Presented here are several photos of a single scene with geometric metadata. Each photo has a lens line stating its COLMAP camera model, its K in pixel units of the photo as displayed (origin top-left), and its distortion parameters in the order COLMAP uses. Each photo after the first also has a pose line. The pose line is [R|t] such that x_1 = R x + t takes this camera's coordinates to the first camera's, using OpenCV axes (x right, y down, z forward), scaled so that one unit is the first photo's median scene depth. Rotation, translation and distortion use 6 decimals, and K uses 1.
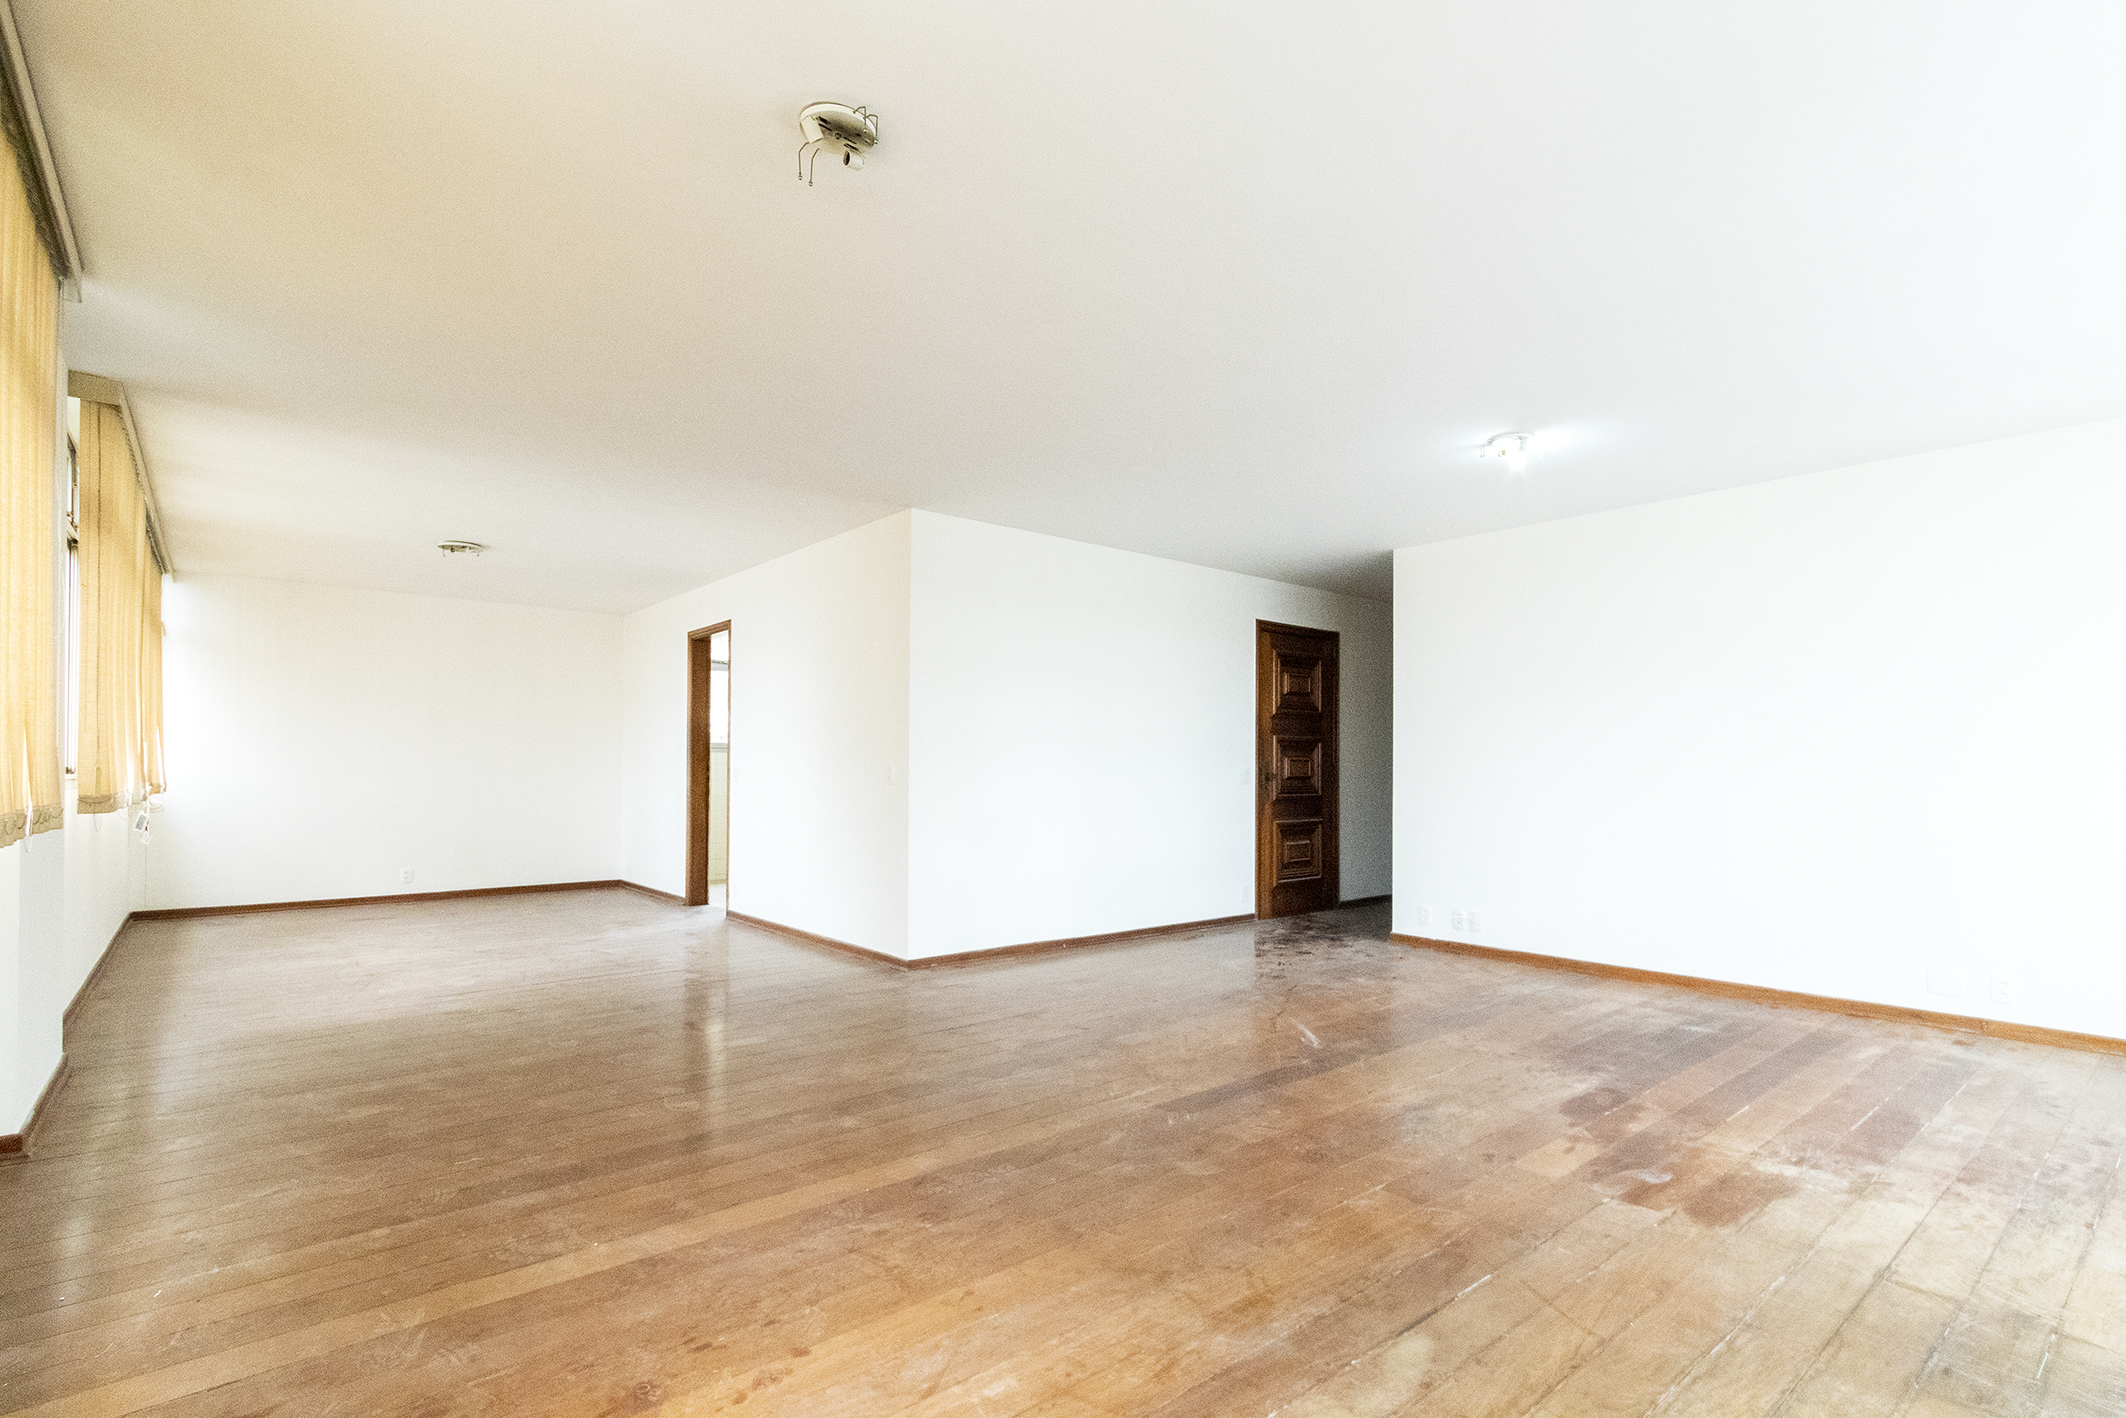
lens RADIAL K [[1025.8, 0, 1107.9], [0, 1025.8, 769.6], [0, 0, 1]] dist [0.000400, 0.000238]
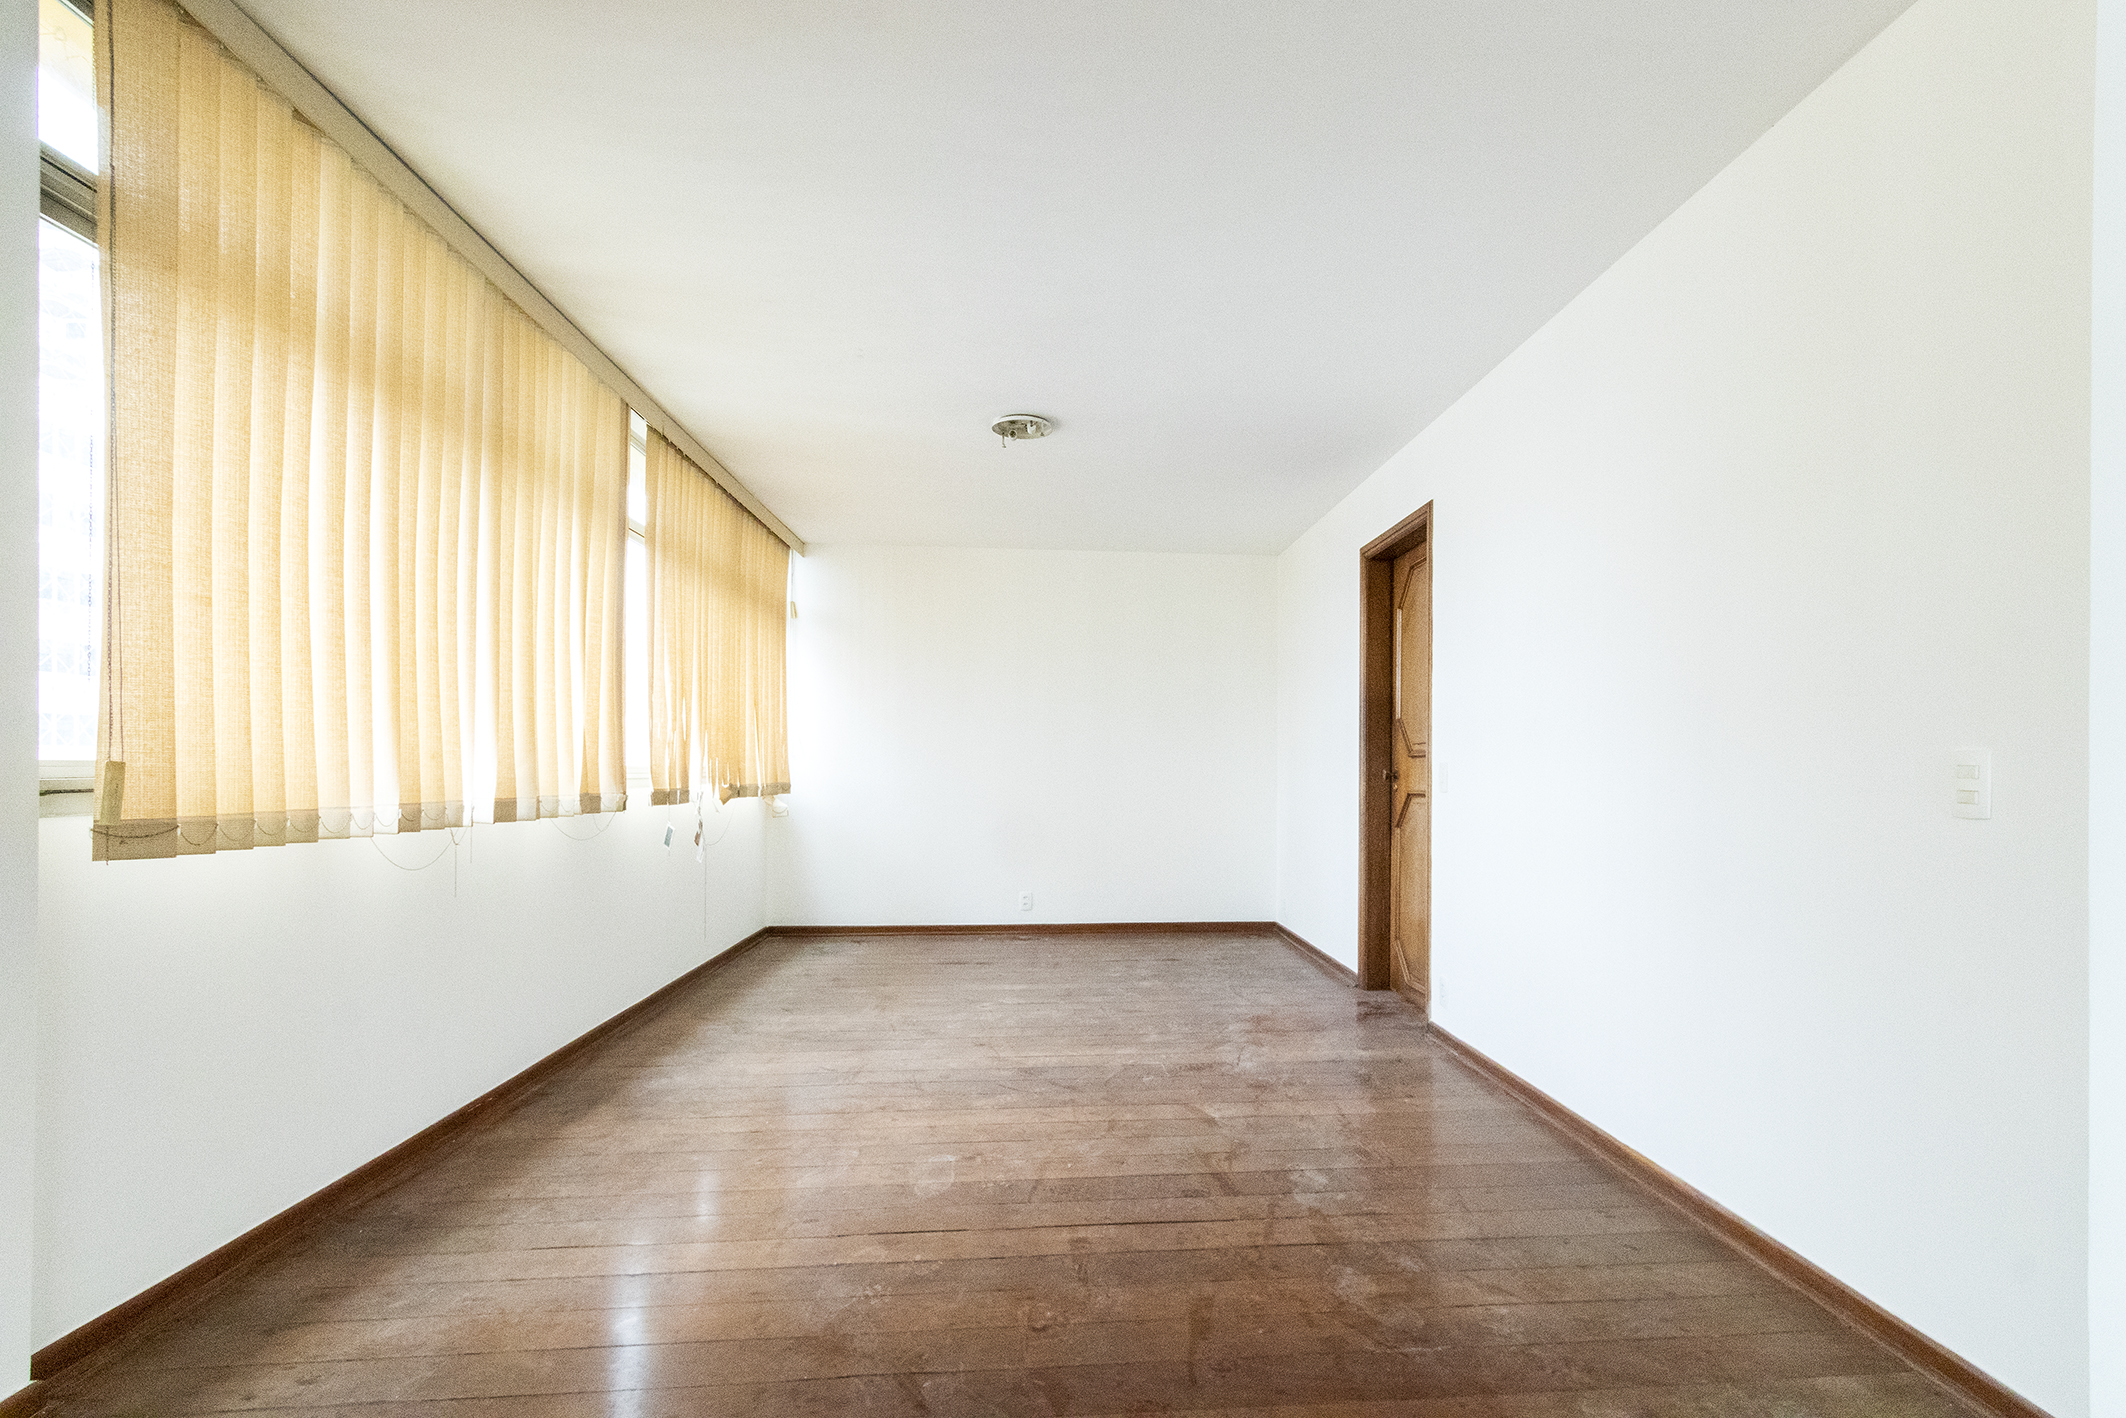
lens RADIAL K [[1025.8, 0, 1107.9], [0, 1025.8, 769.6], [0, 0, 1]] dist [0.000400, 0.000238]
pose [[0.800096, -0.002013, -0.599868, -0.250316], [0.002346, 0.999997, -0.000227, -0.000440], [0.599867, -0.001226, 0.800099, 0.646012]]
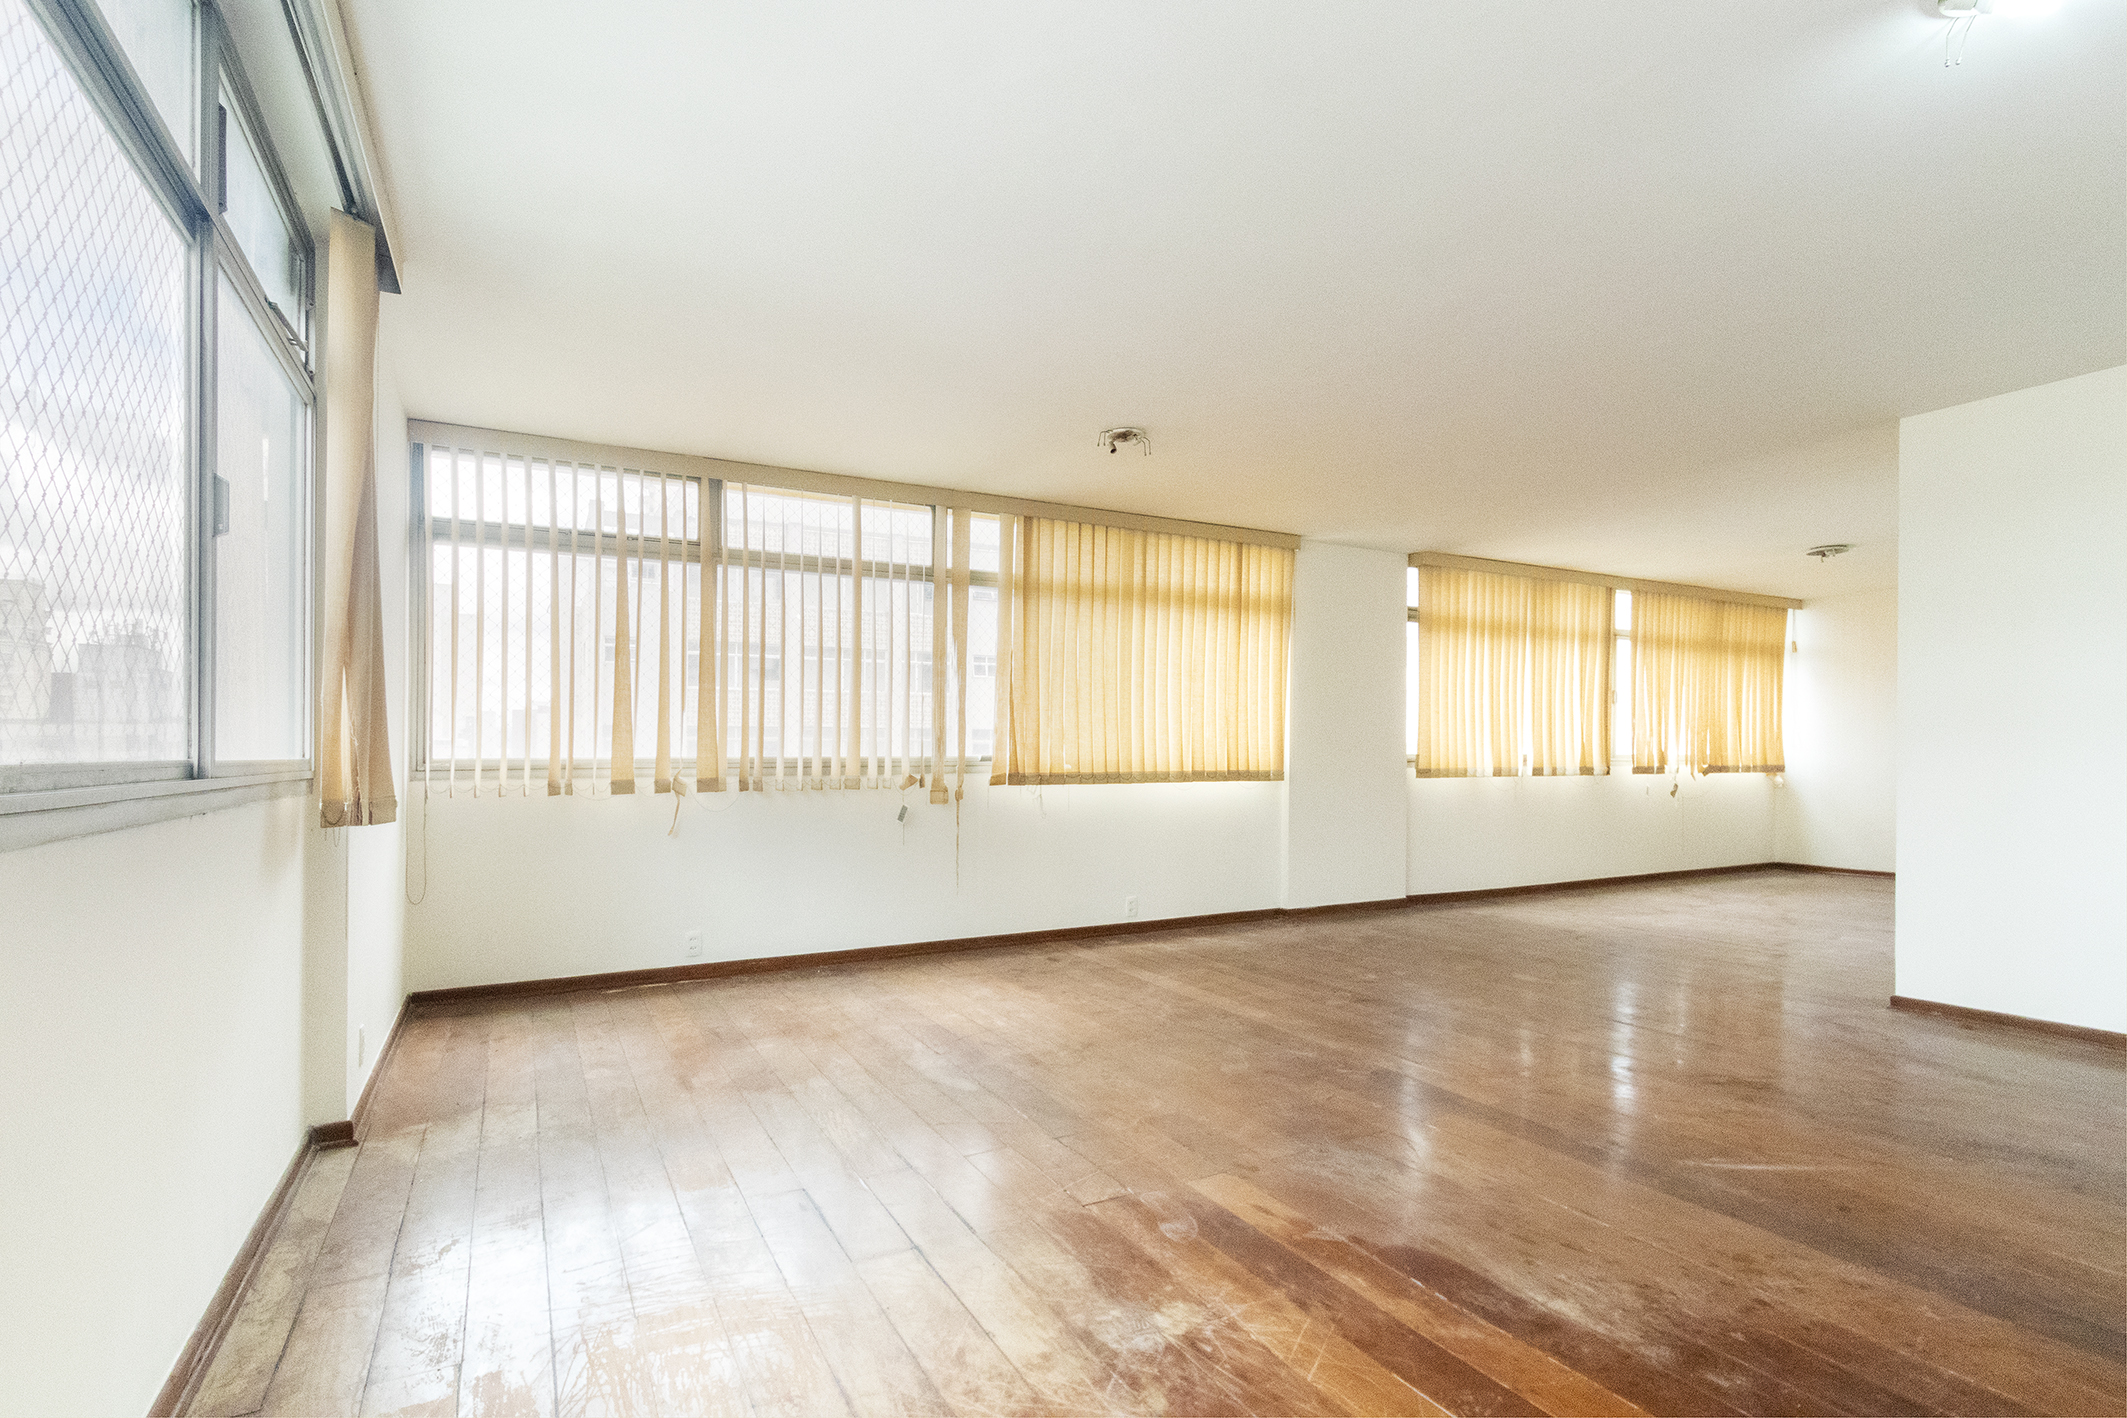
lens RADIAL K [[1026.2, 0, 1108.4], [0, 1026.2, 769.7], [0, 0, 1]] dist [0.000400, 0.000238]
pose [[-0.204387, 0.009205, -0.978847, 0.727278], [0.002131, 0.999958, 0.008959, 0.003603], [0.978888, -0.000254, -0.204398, 0.592239]]
